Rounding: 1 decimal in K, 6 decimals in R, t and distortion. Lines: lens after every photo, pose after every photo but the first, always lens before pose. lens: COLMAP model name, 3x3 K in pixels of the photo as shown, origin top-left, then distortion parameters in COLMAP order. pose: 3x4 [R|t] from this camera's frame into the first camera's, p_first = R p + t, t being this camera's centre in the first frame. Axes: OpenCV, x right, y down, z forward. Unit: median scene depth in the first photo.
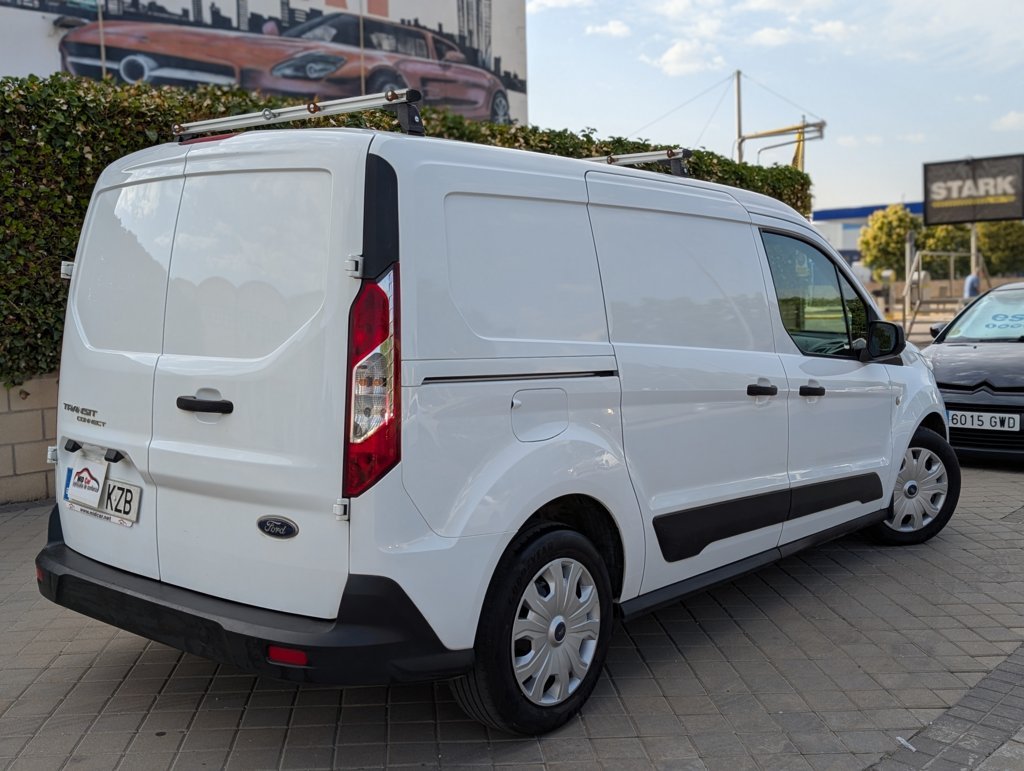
lens RADIAL K [[1111.6, 0, 505.4], [0, 1111.6, 387.2], [0, 0, 1]] dist [0.007318, 0.000000]
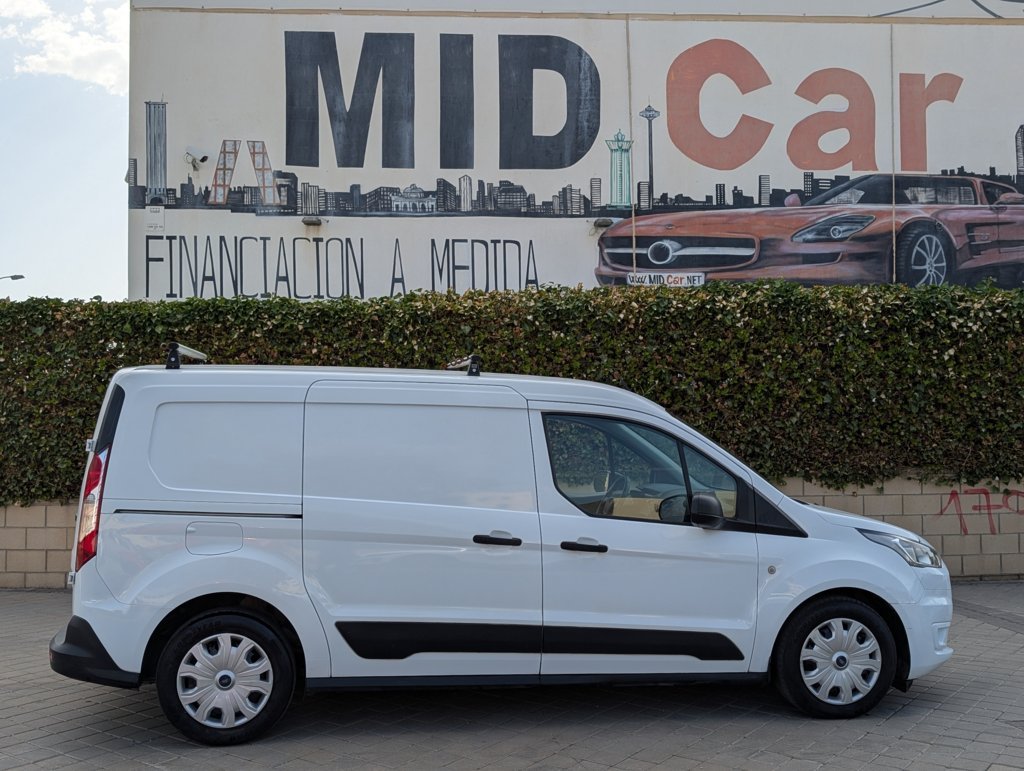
lens RADIAL K [[1111.6, 0, 514.6], [0, 1111.6, 388.3], [0, 0, 1]] dist [0.007318, 0.000000]
pose [[0.757246, -0.011571, -0.653027, 0.336209], [-0.066055, 0.993360, -0.094198, -0.016165], [0.649780, 0.114467, 0.751454, 0.012591]]
